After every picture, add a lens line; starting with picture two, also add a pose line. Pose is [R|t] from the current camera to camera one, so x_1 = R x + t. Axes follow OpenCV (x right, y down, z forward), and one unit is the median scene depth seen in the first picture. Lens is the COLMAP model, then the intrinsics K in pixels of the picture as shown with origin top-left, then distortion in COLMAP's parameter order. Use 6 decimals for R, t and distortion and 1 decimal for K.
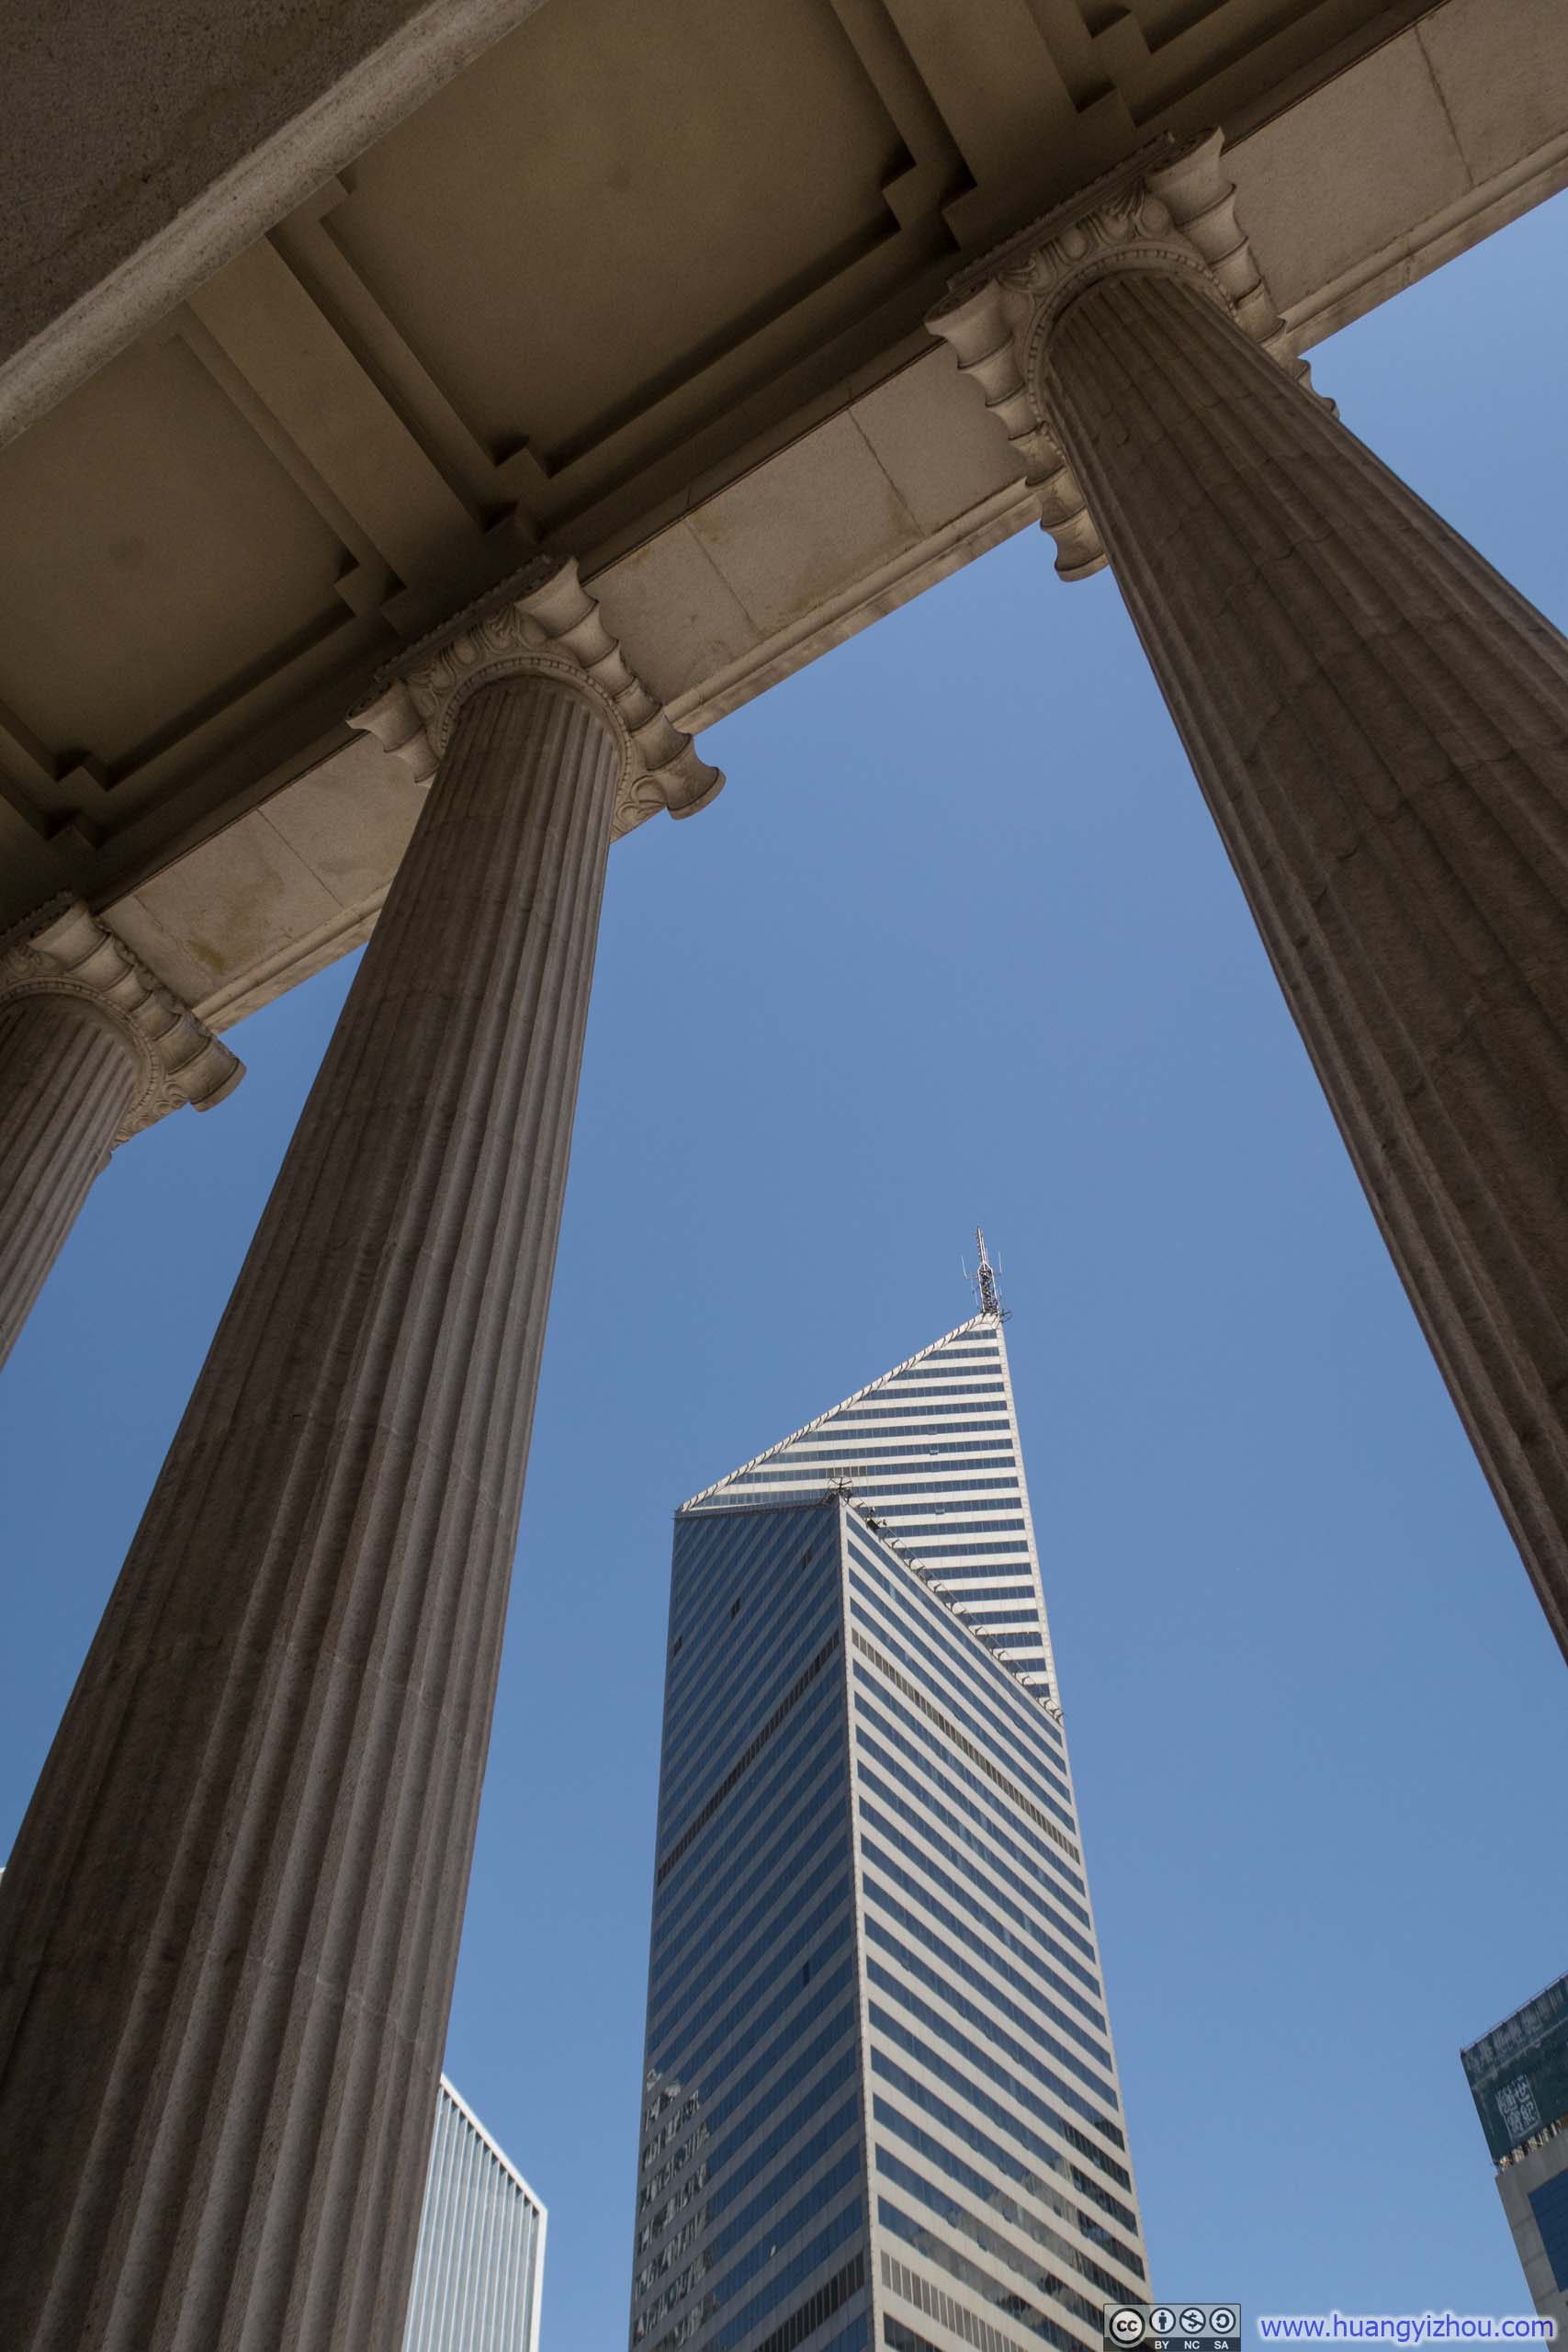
lens RADIAL K [[1841.0, 0, 784.0], [0, 1841.0, 1176.0], [0, 0, 1]] dist [-0.088835, 0.046202]
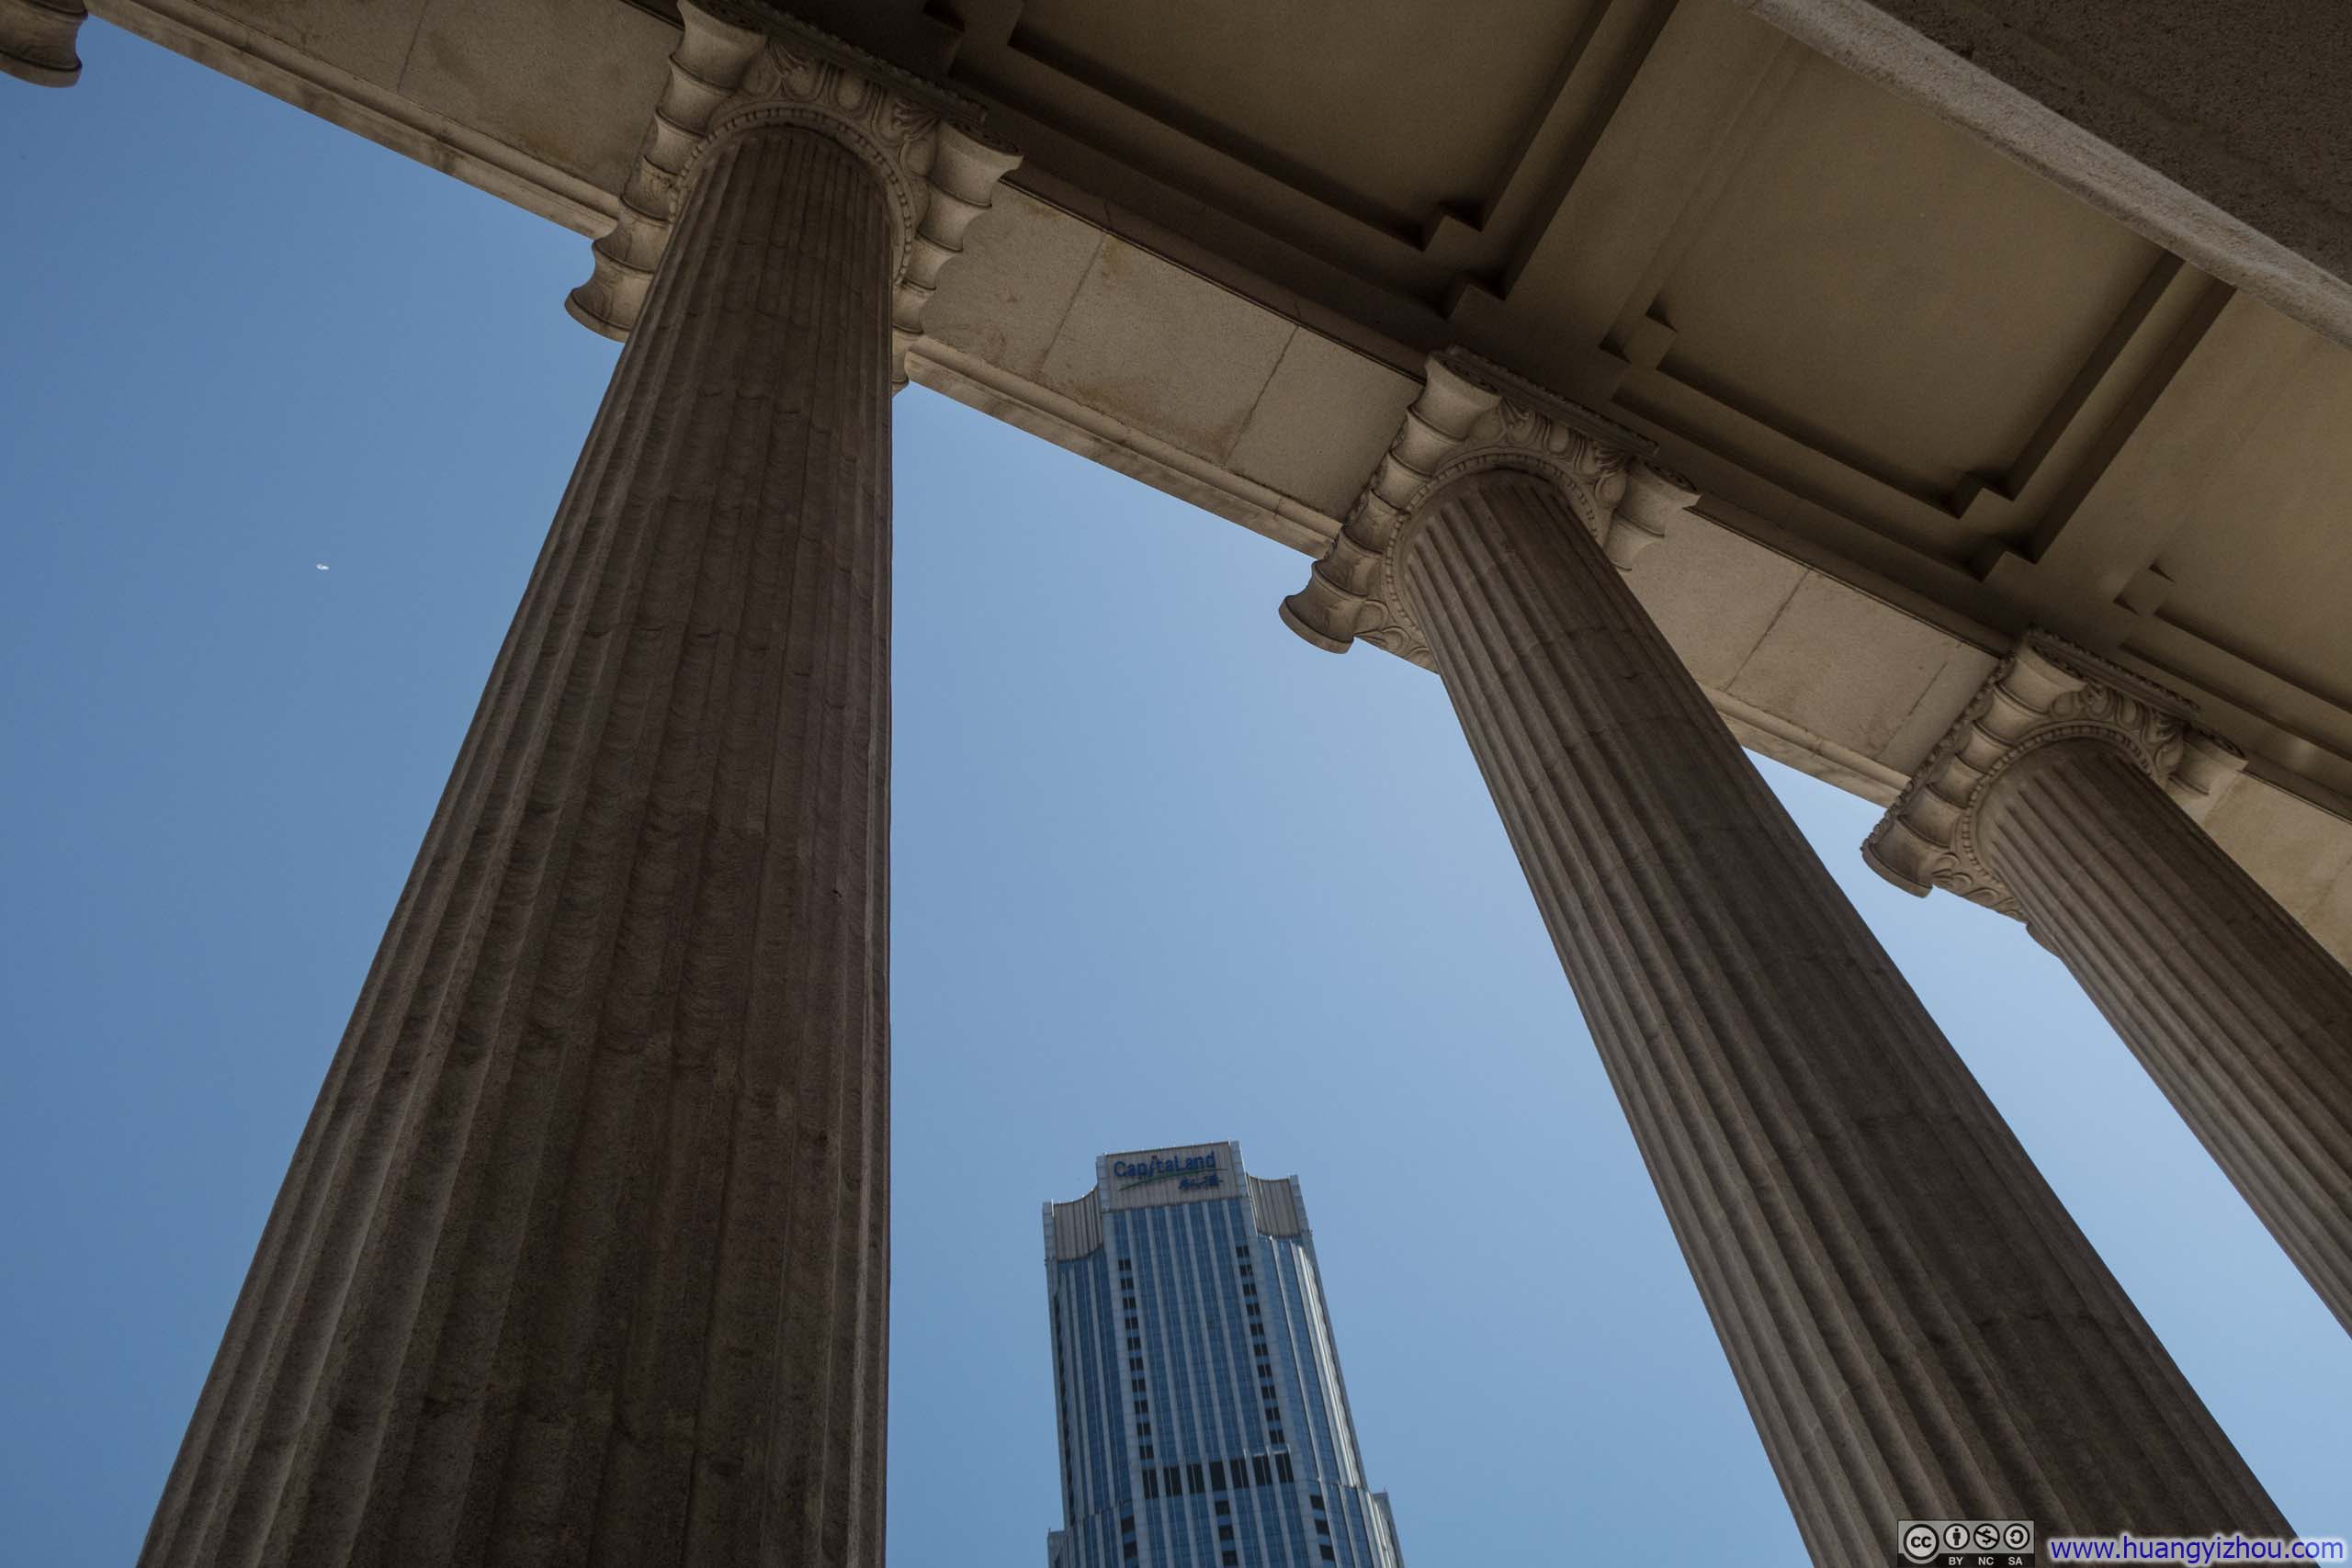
lens RADIAL K [[2113.9, 0, 1176.0], [0, 2113.9, 784.0], [0, 0, 1]] dist [-0.068549, -0.000056]
pose [[0.483121, 0.727229, 0.487578, -0.336016], [-0.637700, 0.673849, -0.373184, 0.170637], [-0.599944, -0.130636, 0.789304, 0.148638]]
